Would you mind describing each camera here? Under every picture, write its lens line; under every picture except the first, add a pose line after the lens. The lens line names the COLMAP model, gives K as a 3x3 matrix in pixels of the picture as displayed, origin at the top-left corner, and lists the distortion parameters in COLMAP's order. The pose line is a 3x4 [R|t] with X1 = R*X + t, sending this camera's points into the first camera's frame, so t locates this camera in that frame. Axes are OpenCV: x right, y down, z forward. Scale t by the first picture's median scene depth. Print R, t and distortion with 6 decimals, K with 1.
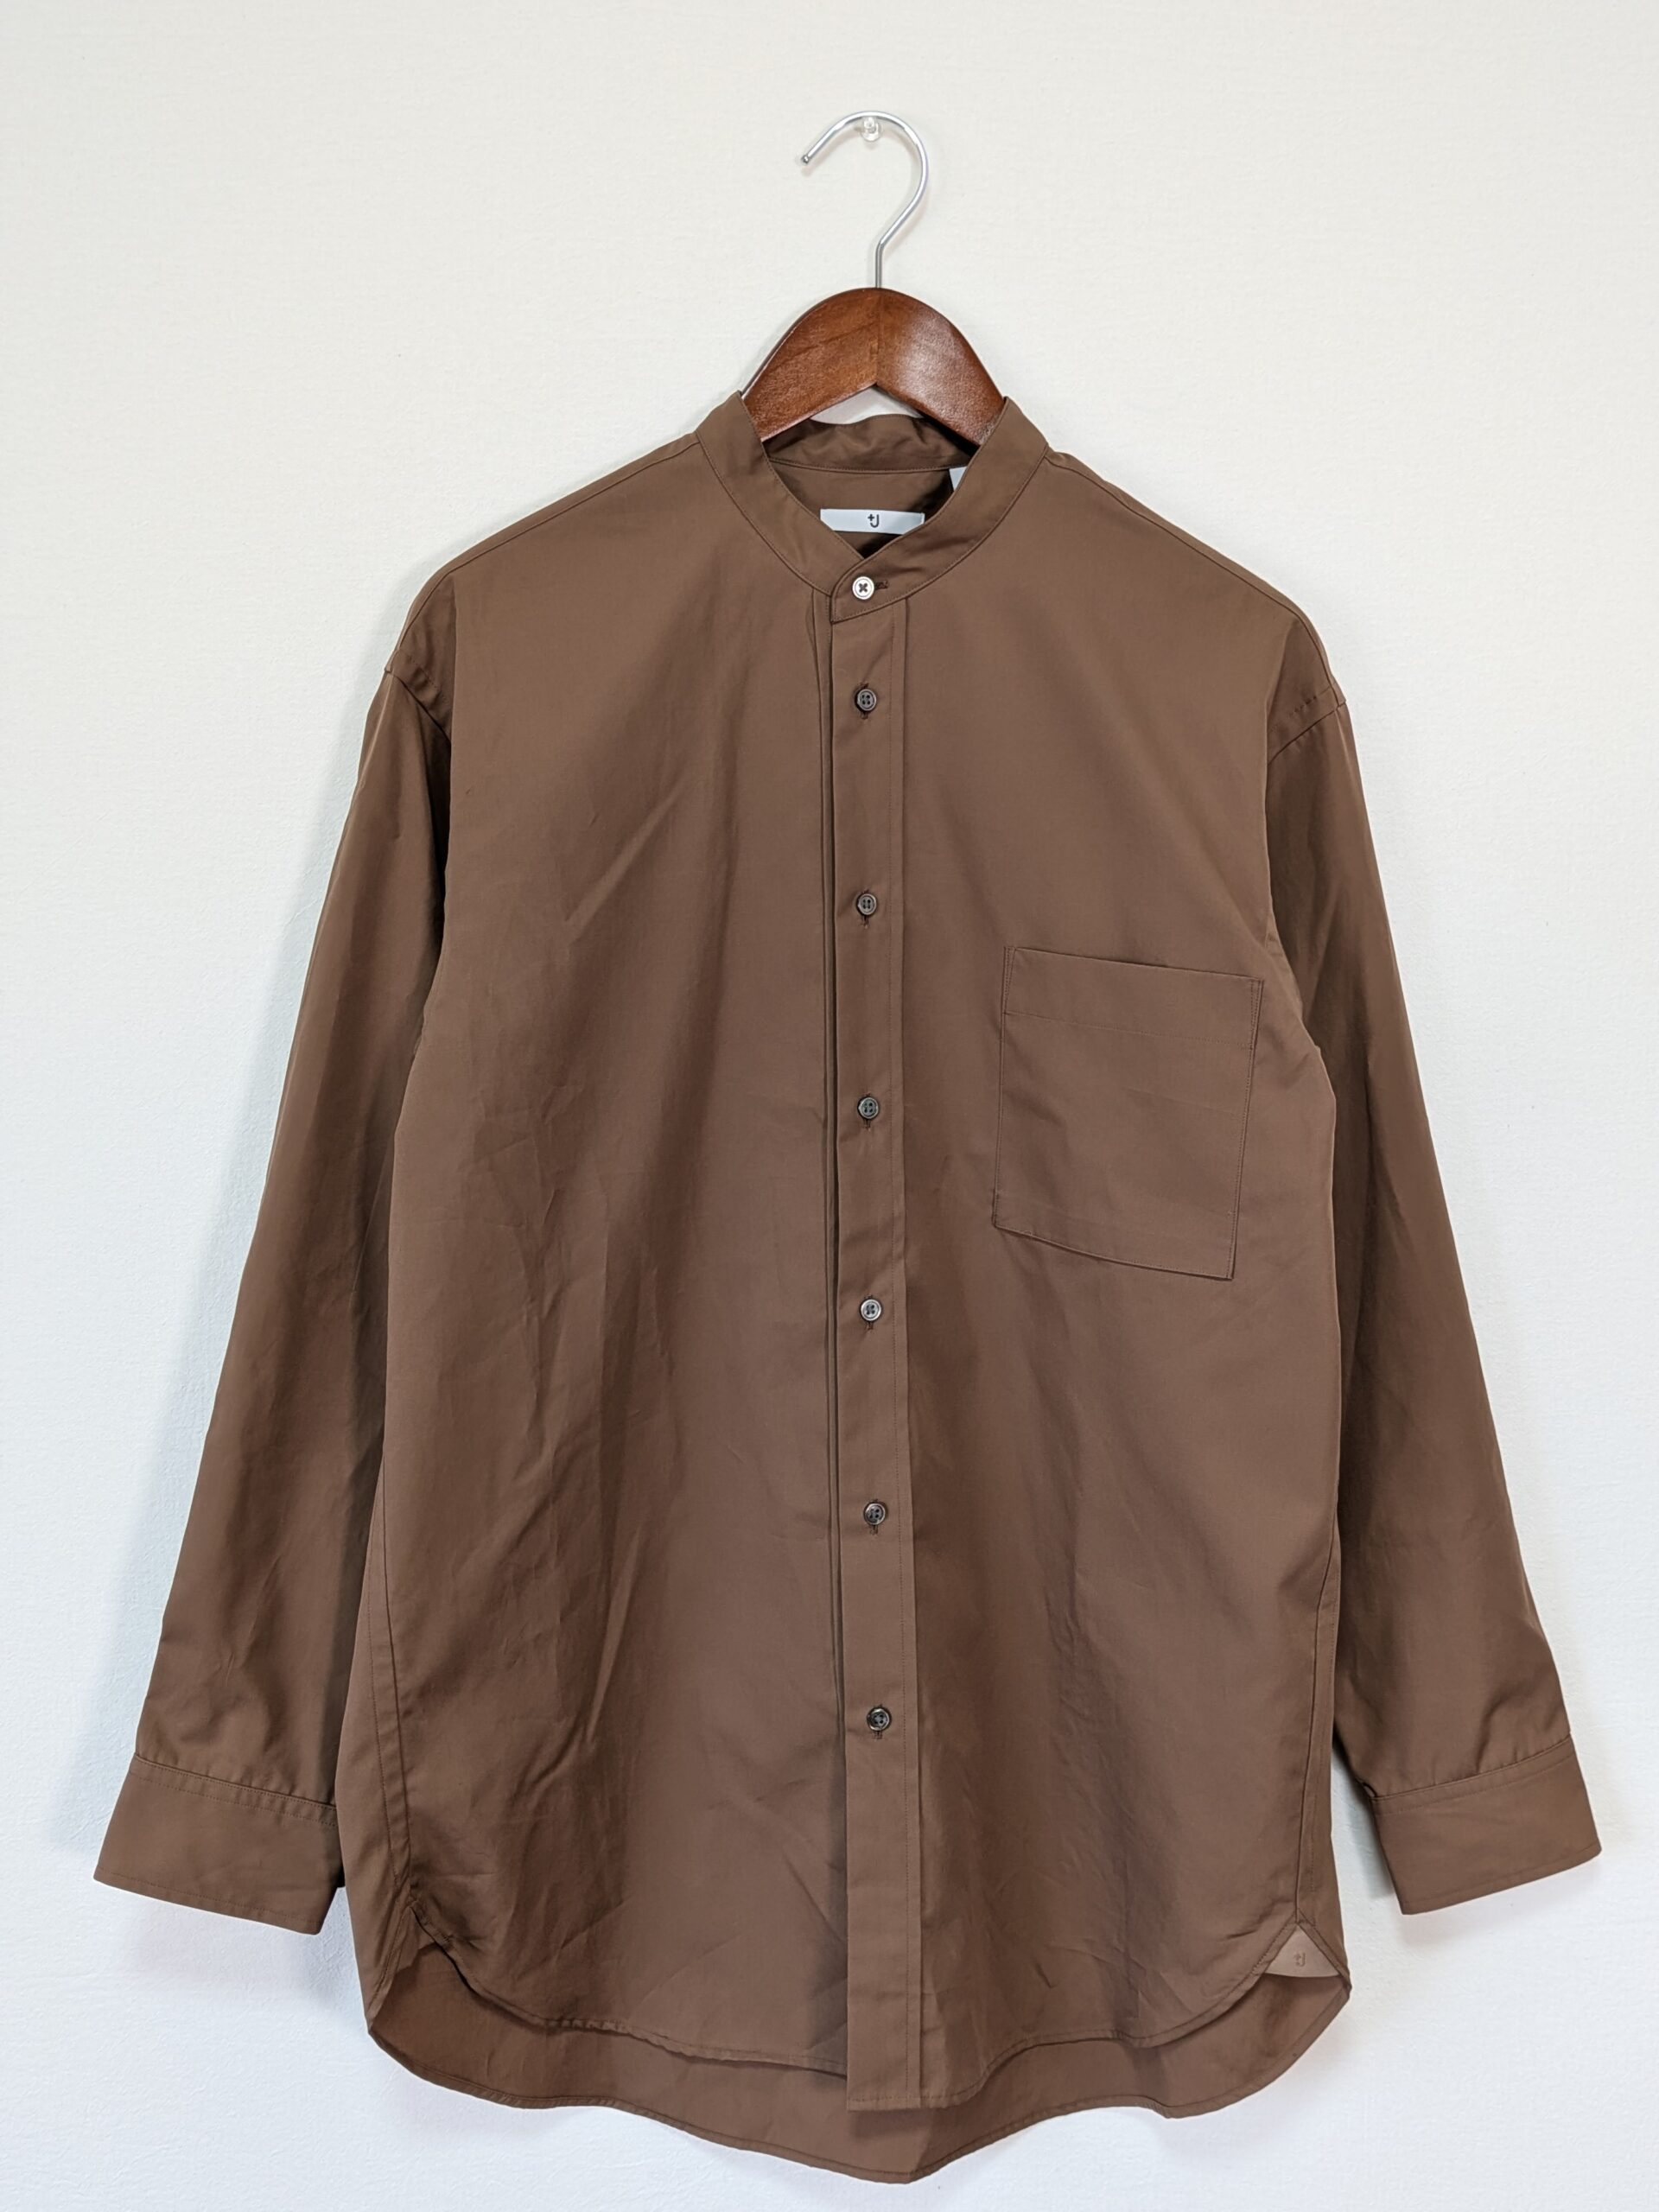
lens RADIAL K [[2115.5, 0, 839.9], [0, 2115.5, 1114.1], [0, 0, 1]] dist [0.014419, 0.000000]
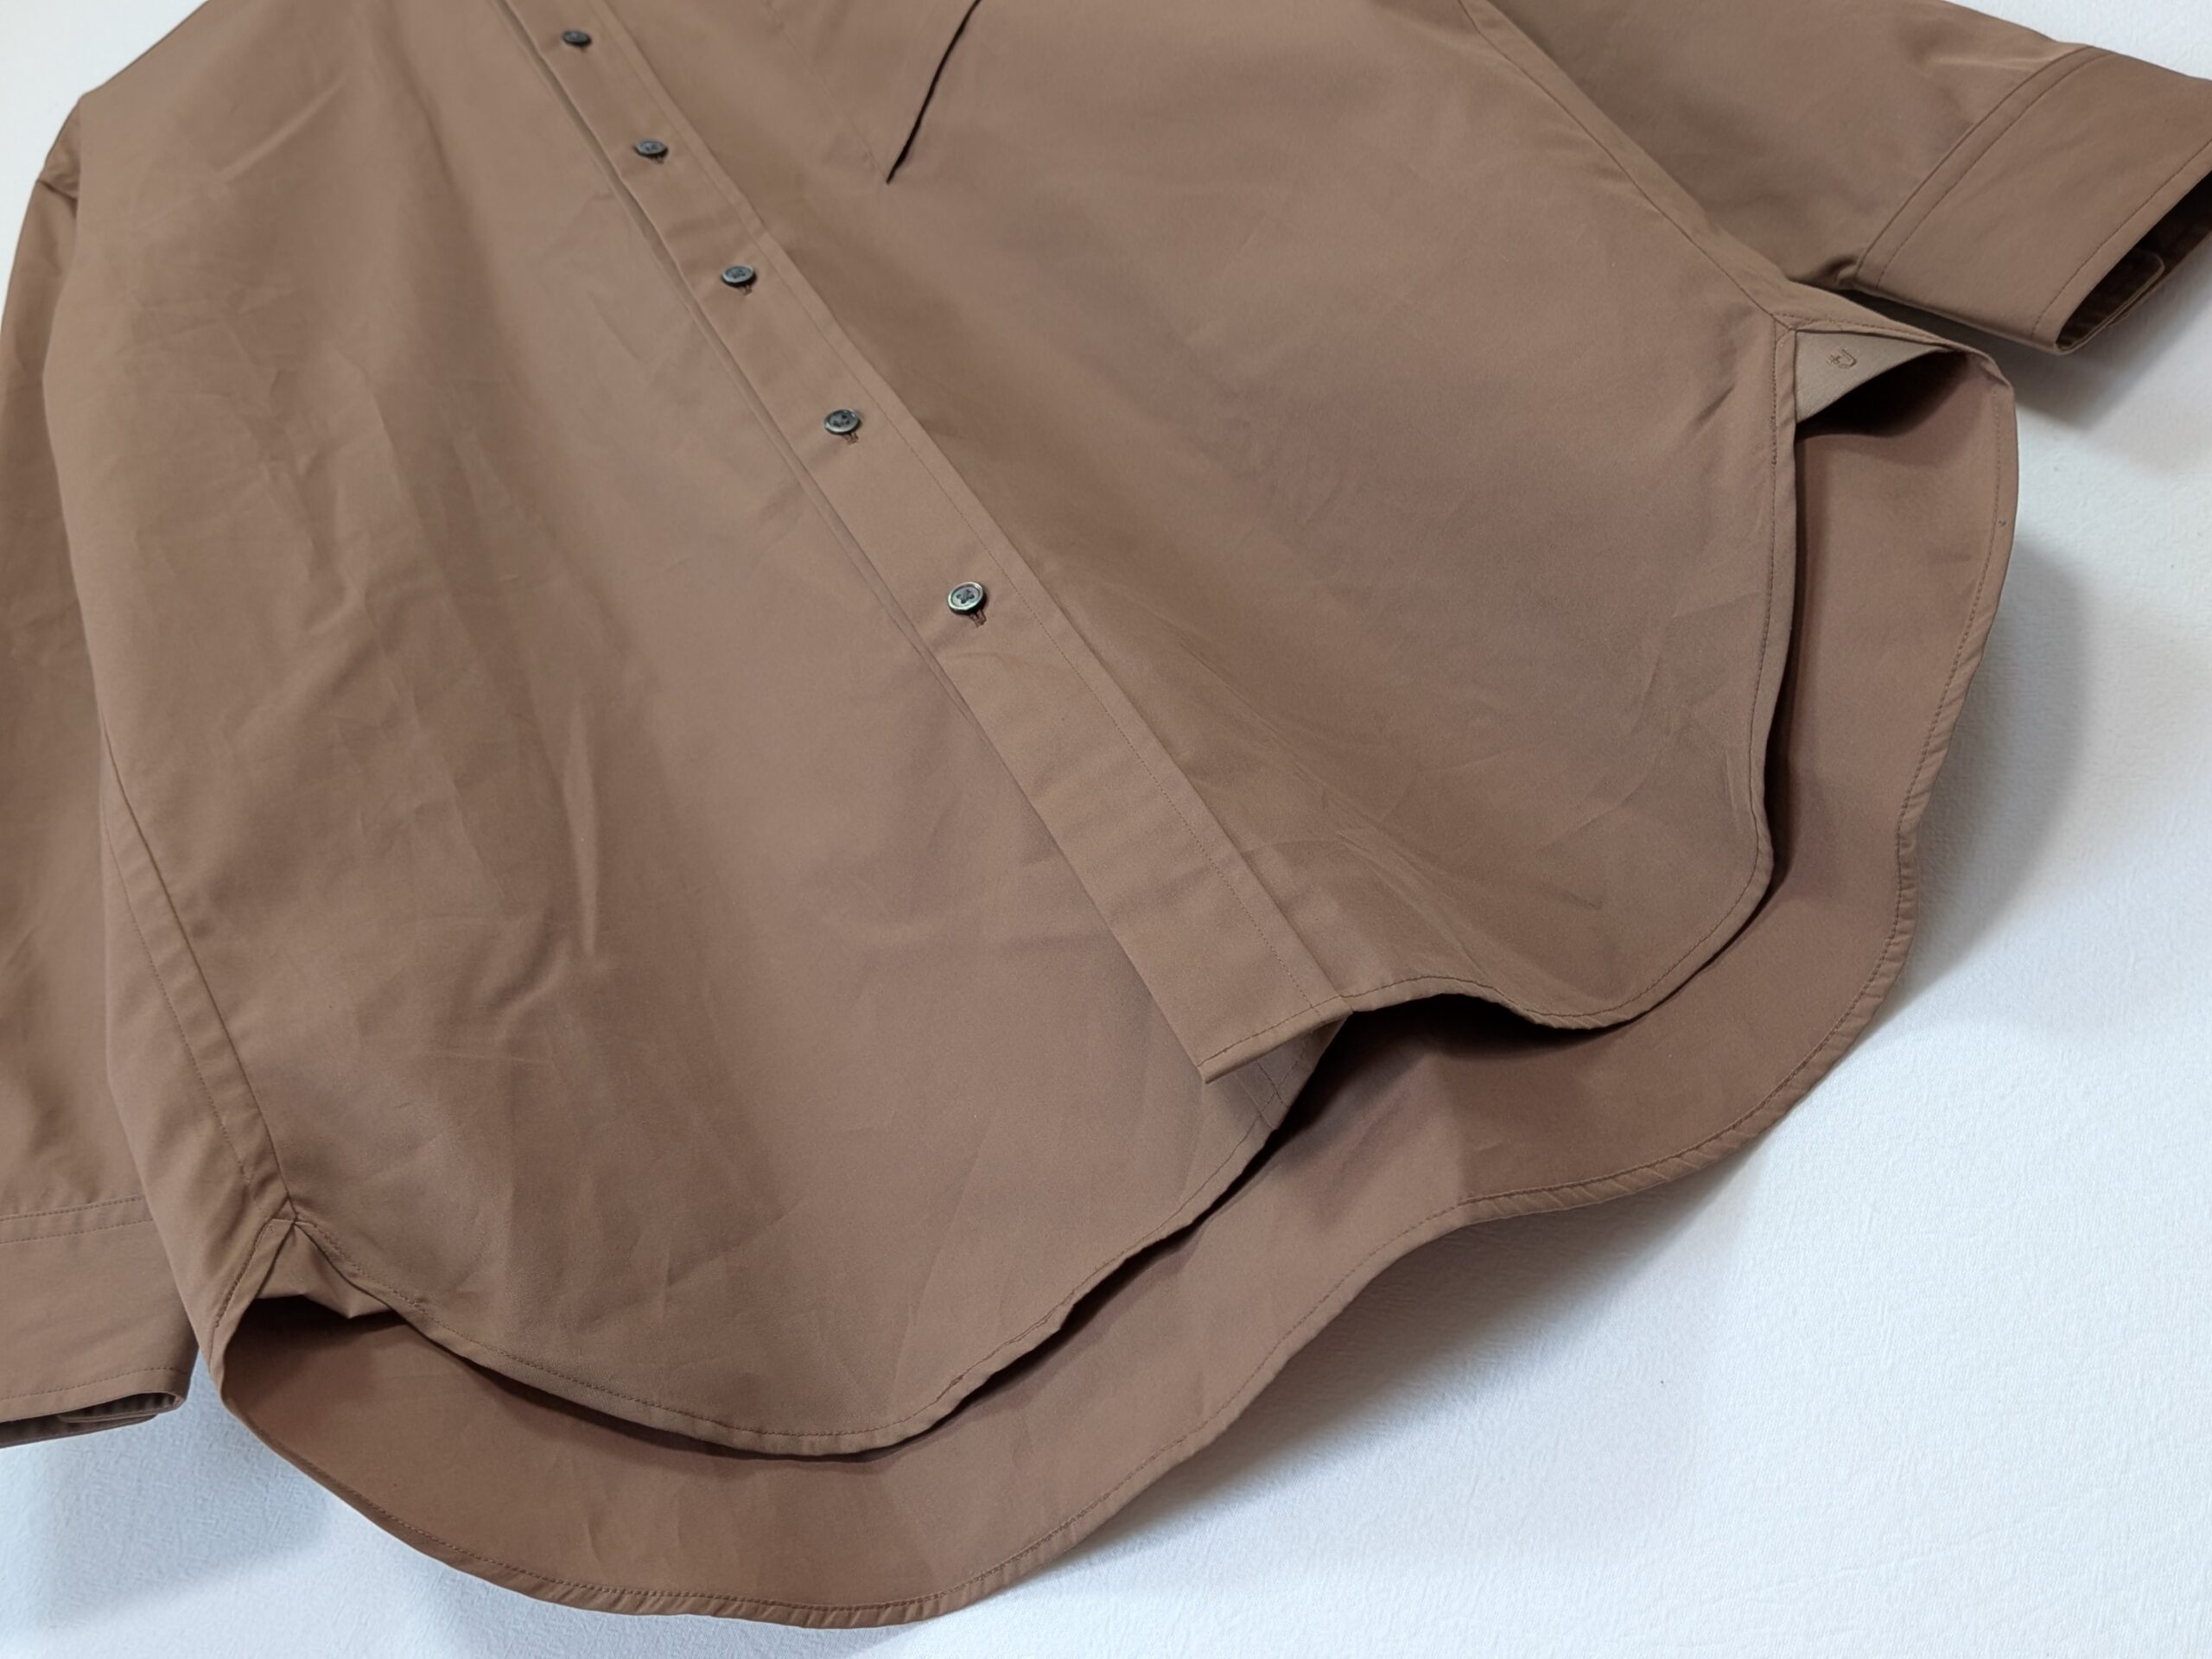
lens RADIAL K [[2115.5, 0, 1101.0], [0, 2115.5, 968.0], [0, 0, 1]] dist [0.014419, 0.000000]
pose [[0.838905, -0.543502, -0.029051, 0.011147], [0.406372, 0.660963, -0.630864, 0.729120], [0.362077, 0.517429, 0.775350, 0.629155]]
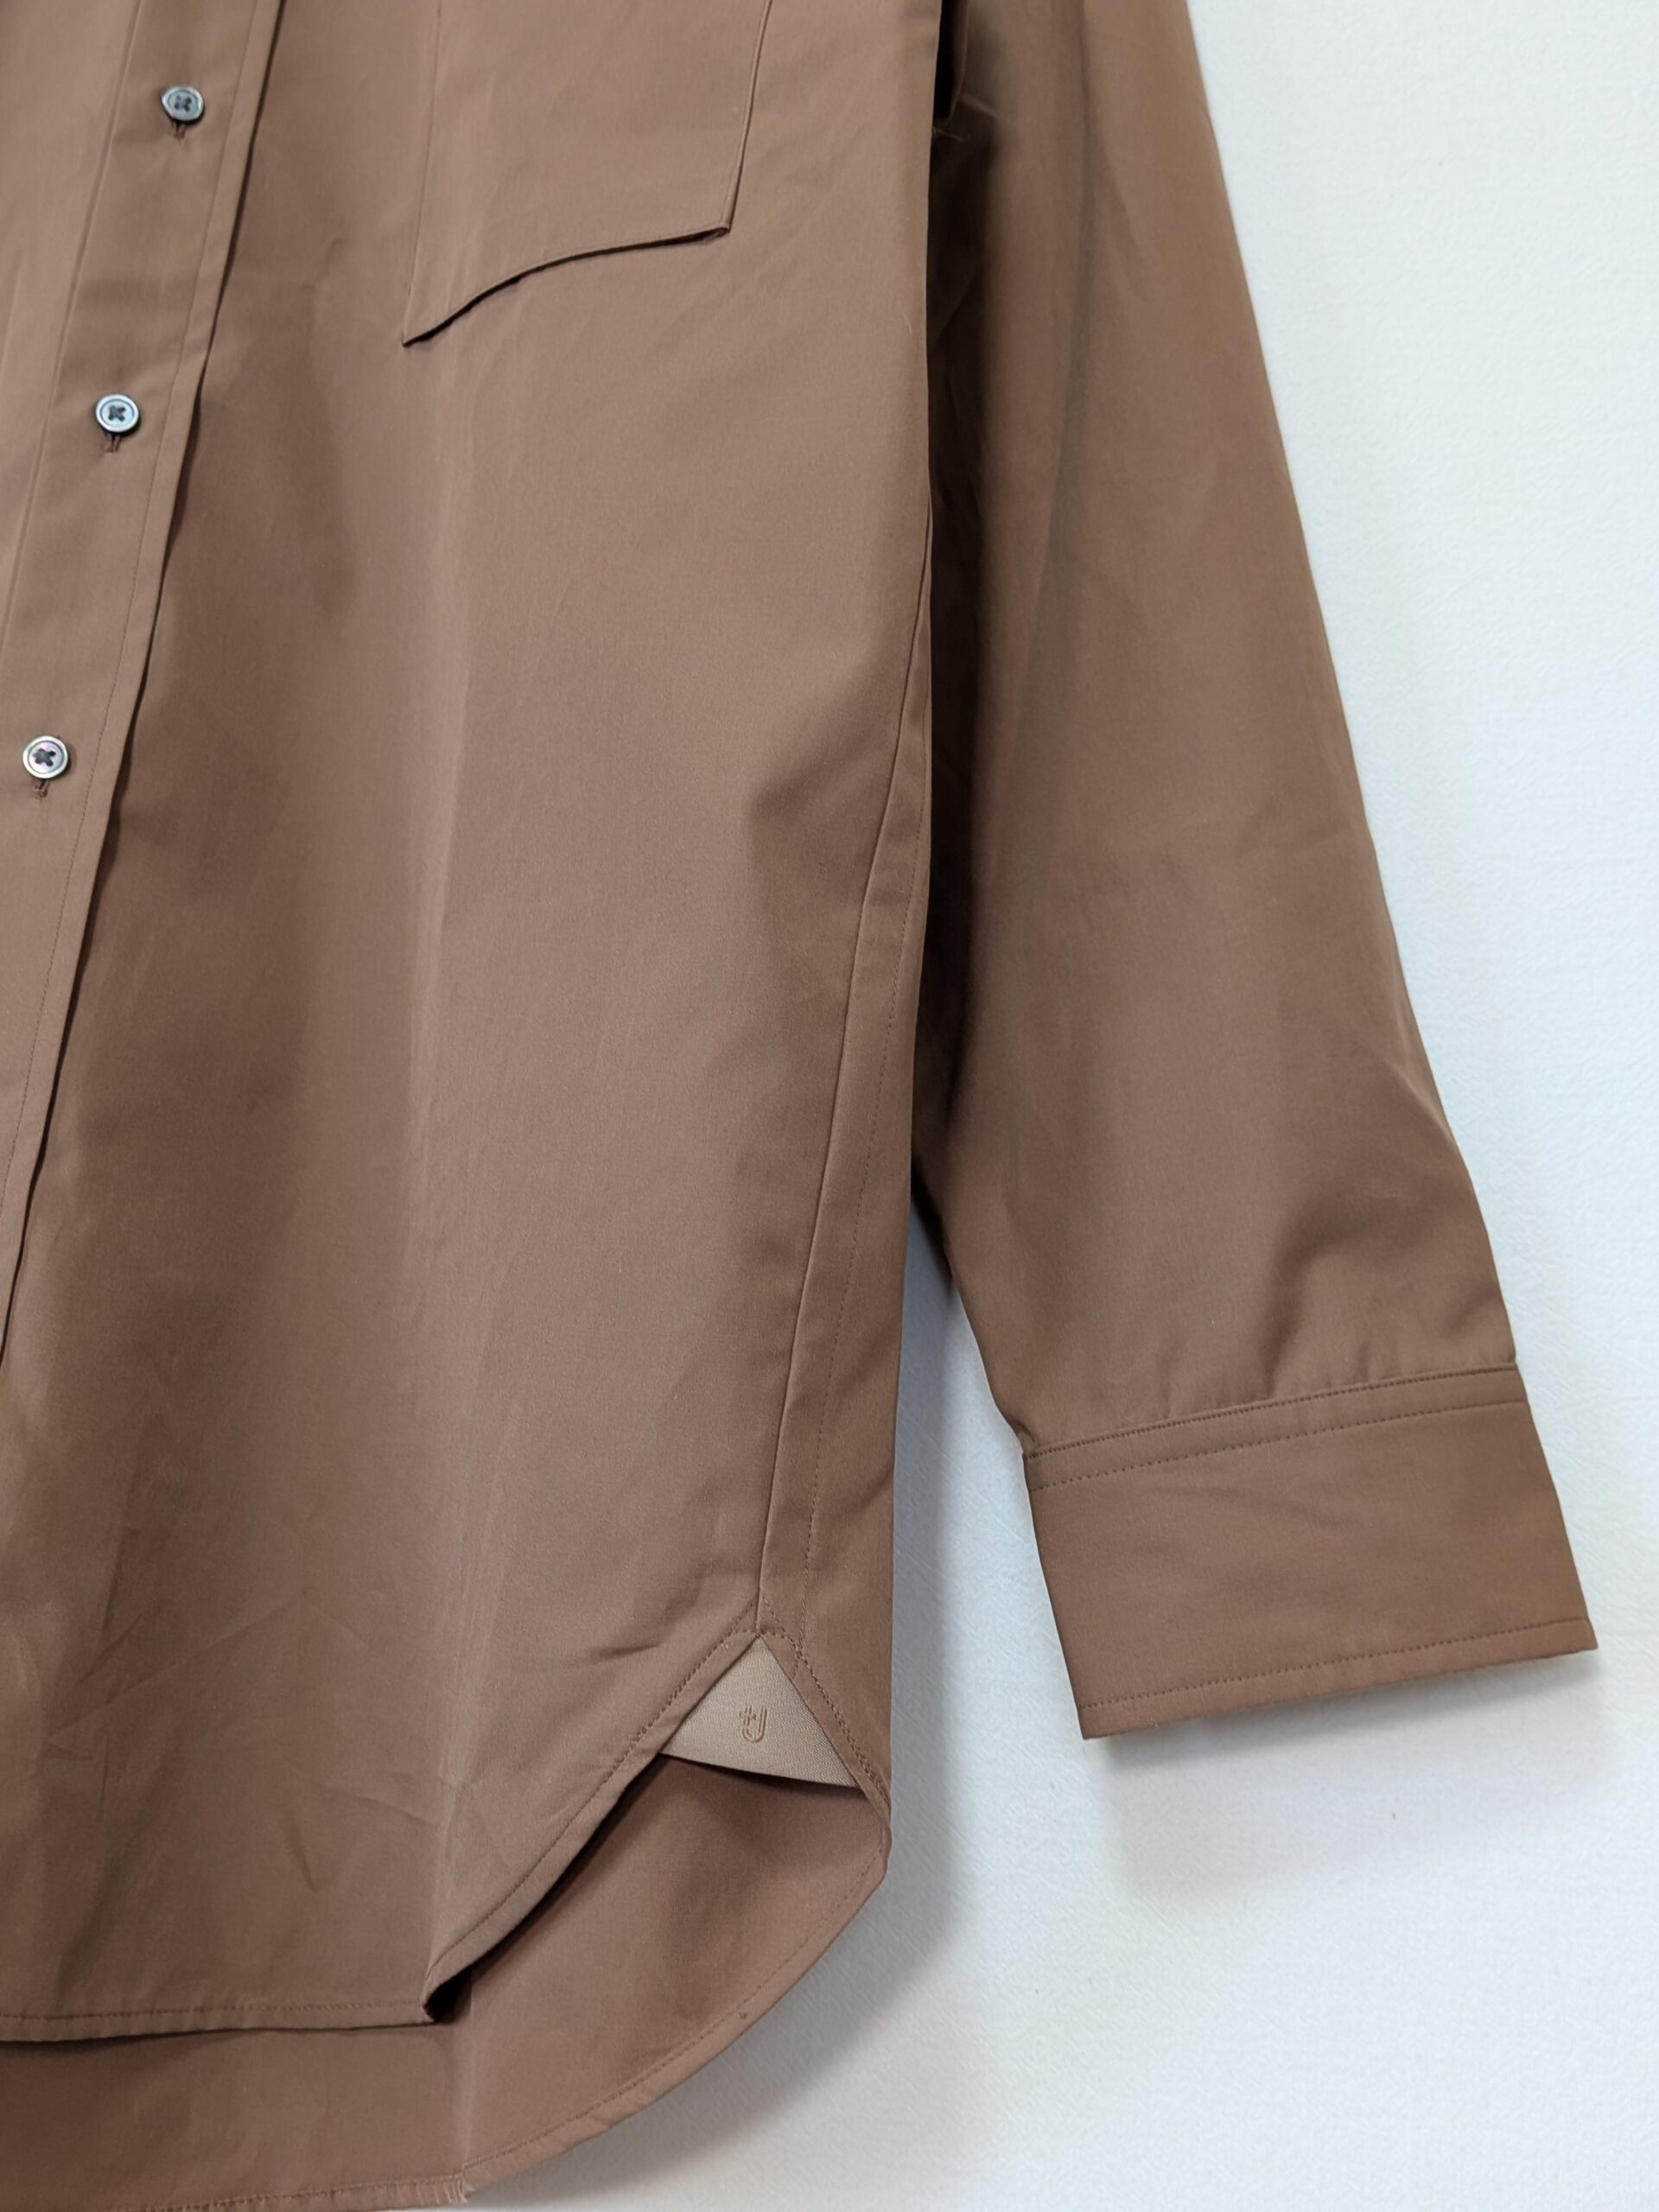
lens RADIAL K [[2115.5, 0, 795.1], [0, 2115.5, 1143.9], [0, 0, 1]] dist [0.014419, 0.000000]
pose [[0.980045, 0.047705, -0.192968, 0.296359], [-0.104650, 0.949176, -0.296840, 0.411599], [0.169000, 0.311110, 0.935227, 0.589111]]
